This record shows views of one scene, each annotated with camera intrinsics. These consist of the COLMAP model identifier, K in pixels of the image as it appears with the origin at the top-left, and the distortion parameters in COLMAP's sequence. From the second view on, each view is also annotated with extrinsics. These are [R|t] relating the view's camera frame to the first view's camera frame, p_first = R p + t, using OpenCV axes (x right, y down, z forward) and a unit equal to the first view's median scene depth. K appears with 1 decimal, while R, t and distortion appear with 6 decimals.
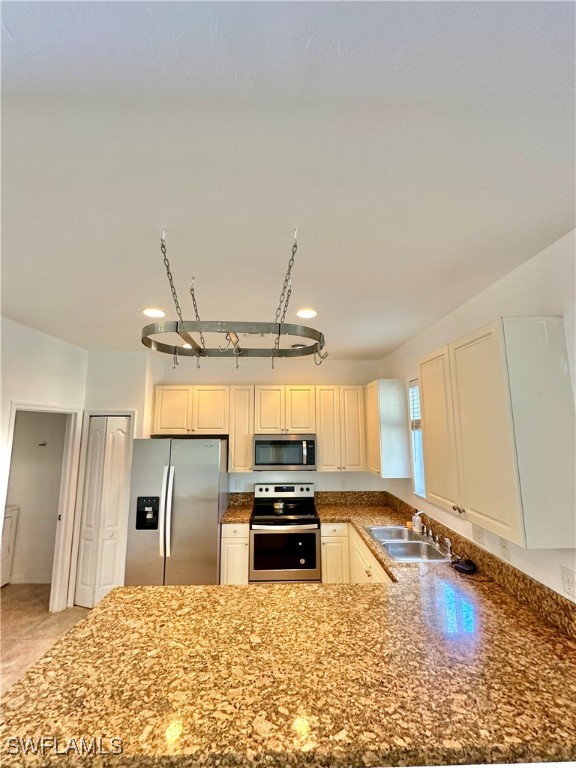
lens RADIAL K [[305.7, 0, 289.3], [0, 305.7, 384.0], [0, 0, 1]] dist [-0.001605, 0.000234]
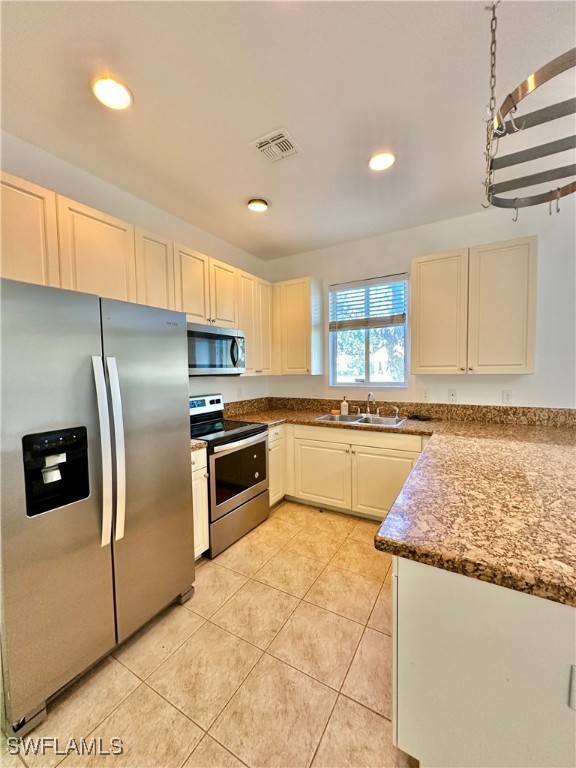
lens RADIAL K [[305.7, 0, 288.6], [0, 305.7, 384.7], [0, 0, 1]] dist [-0.001605, 0.000234]
pose [[0.530685, -0.049643, 0.846114, -0.597307], [-0.107136, 0.986347, 0.125067, 0.213216], [-0.840770, -0.157021, 0.518121, 0.513097]]
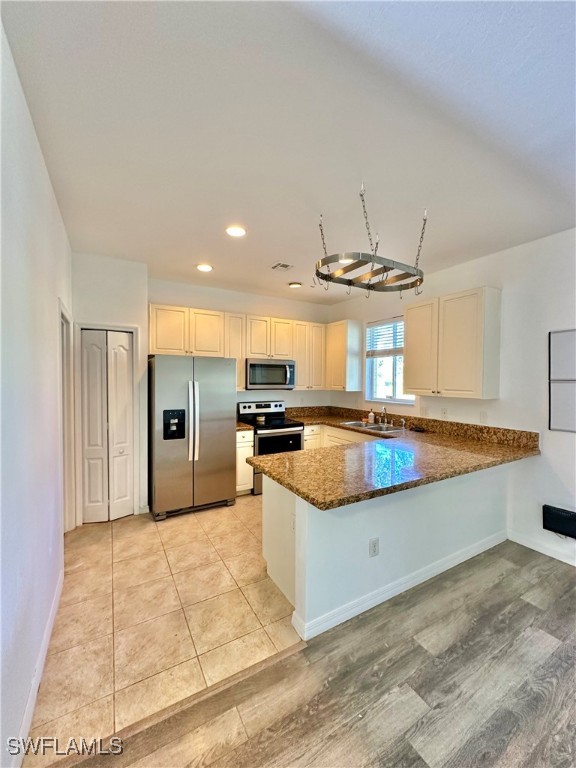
lens RADIAL K [[305.7, 0, 289.2], [0, 305.7, 384.5], [0, 0, 1]] dist [-0.001605, 0.000234]
pose [[0.876453, 0.000650, 0.481486, -0.583801], [-0.079117, 0.986601, 0.142686, 0.095670], [-0.474942, -0.163152, 0.864761, -0.077860]]
